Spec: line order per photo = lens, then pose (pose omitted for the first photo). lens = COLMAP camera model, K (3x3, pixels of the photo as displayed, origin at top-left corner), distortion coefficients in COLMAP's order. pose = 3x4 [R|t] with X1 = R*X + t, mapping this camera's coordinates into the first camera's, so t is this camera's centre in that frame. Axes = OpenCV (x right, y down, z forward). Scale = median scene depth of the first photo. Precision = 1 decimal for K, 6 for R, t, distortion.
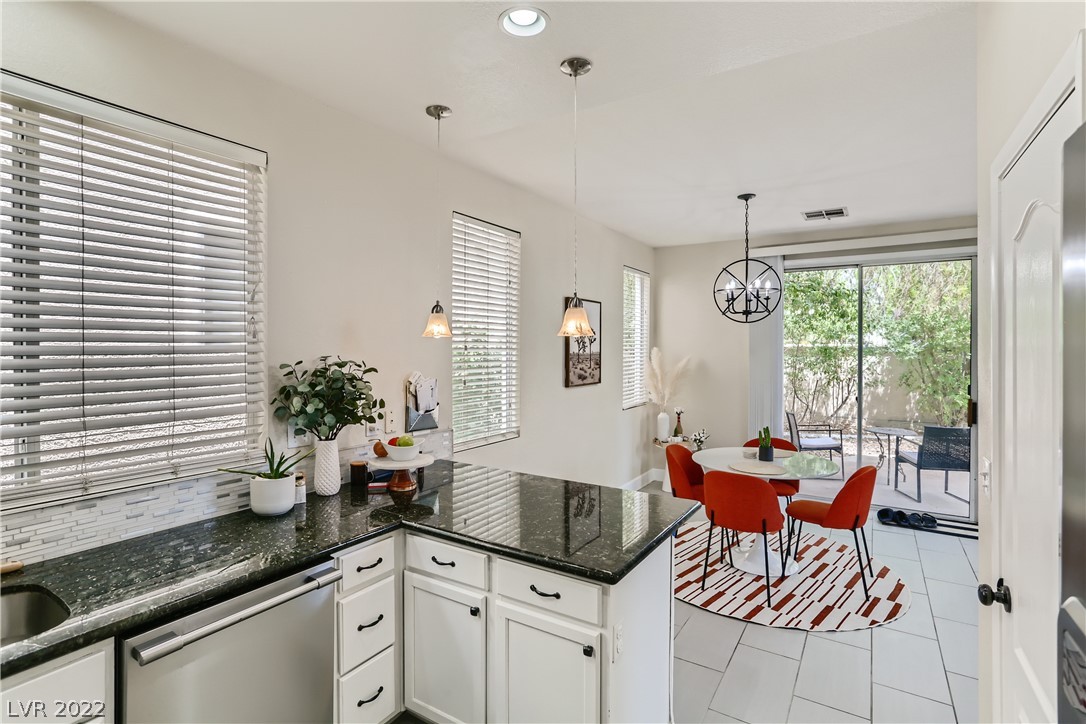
lens RADIAL K [[522.0, 0, 542.4], [0, 522.0, 350.9], [0, 0, 1]] dist [-0.049580, 0.029754]
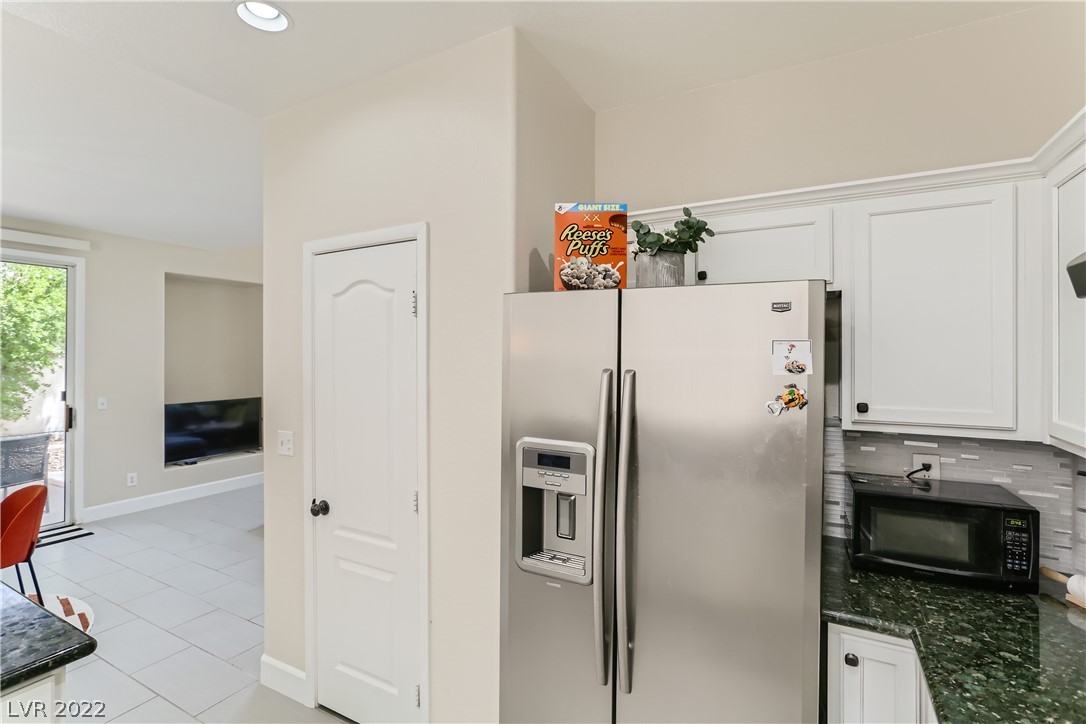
lens RADIAL K [[522.0, 0, 542.4], [0, 522.0, 350.9], [0, 0, 1]] dist [-0.049580, 0.029754]
pose [[-0.066439, 0.005073, 0.997778, -0.283285], [0.005503, 0.999974, -0.004717, -0.003322], [-0.997775, 0.005177, -0.066465, 0.143157]]
